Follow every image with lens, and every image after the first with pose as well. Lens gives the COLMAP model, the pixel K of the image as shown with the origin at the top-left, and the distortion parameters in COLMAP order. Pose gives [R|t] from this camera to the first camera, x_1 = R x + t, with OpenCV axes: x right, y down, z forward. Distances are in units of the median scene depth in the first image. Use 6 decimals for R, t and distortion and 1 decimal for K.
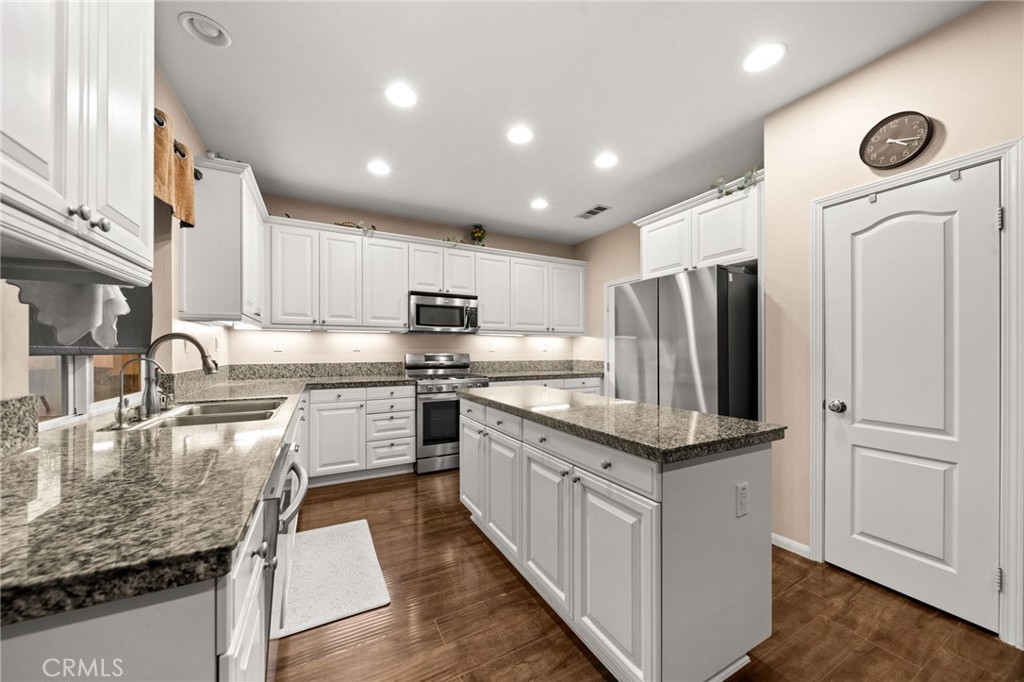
lens RADIAL K [[359.1, 0, 508.2], [0, 359.1, 349.2], [0, 0, 1]] dist [0.002863, -0.001995]
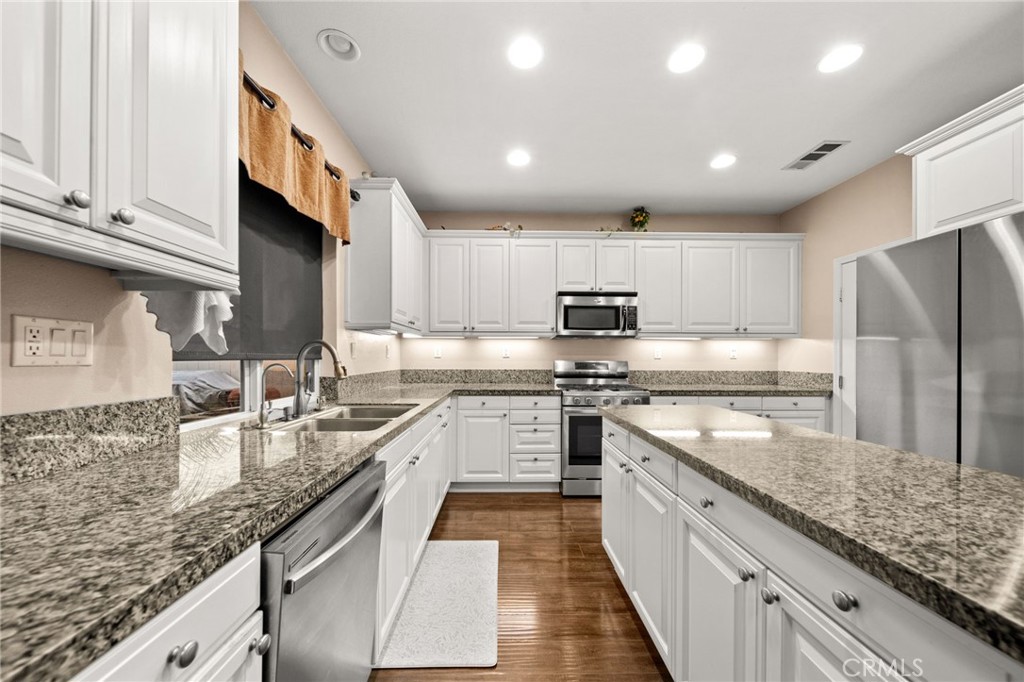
lens RADIAL K [[362.6, 0, 510.5], [0, 362.6, 357.7], [0, 0, 1]] dist [-0.001051, -0.000613]
pose [[0.894408, 0.004016, -0.447234, 0.032979], [-0.001958, 0.999985, 0.005063, 0.000260], [0.447247, -0.003653, 0.894403, 0.138719]]
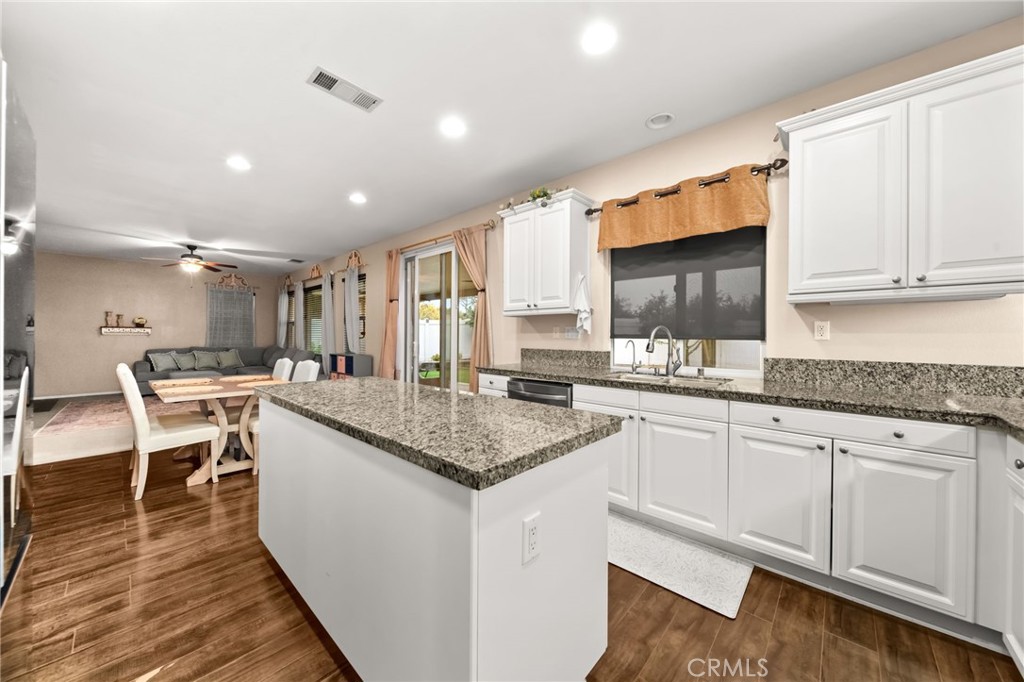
lens RADIAL K [[359.1, 0, 512.9], [0, 359.1, 336.2], [0, 0, 1]] dist [0.002863, -0.001995]
pose [[-0.938149, -0.005007, -0.346194, 0.118531], [-0.004882, 0.999987, -0.001233, 0.002984], [0.346196, 0.000533, -0.938162, 1.067580]]
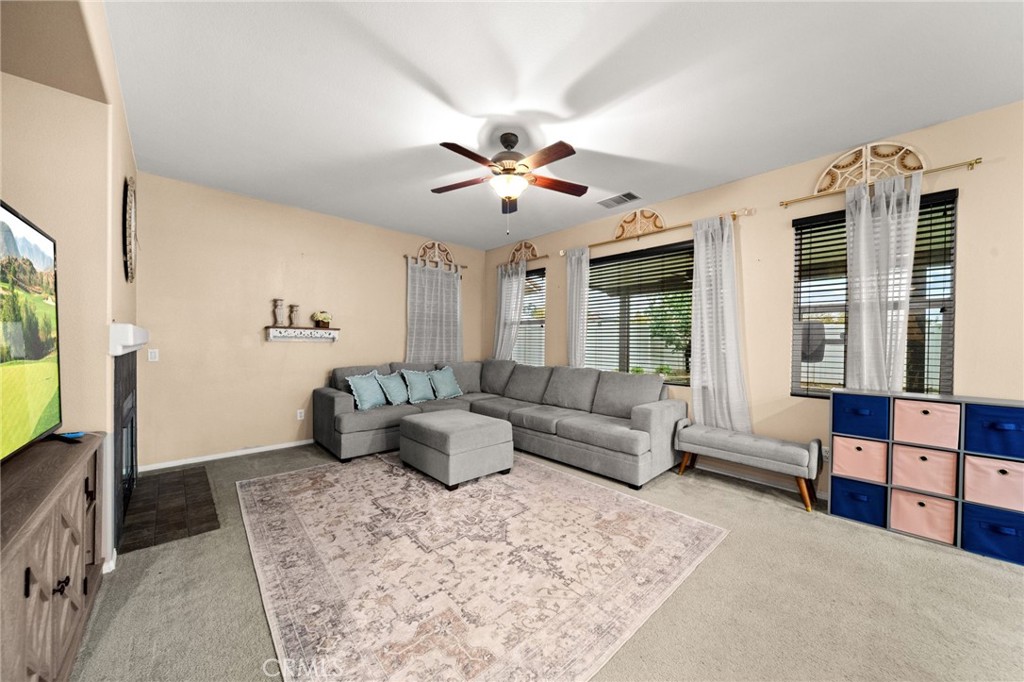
lens RADIAL K [[359.1, 0, 511.8], [0, 359.1, 345.0], [0, 0, 1]] dist [0.002863, -0.001995]
pose [[-0.962685, -0.009423, -0.270460, 1.182023], [-0.010660, 0.999938, 0.003105, 0.003609], [0.270414, 0.005872, -0.962726, -0.391707]]
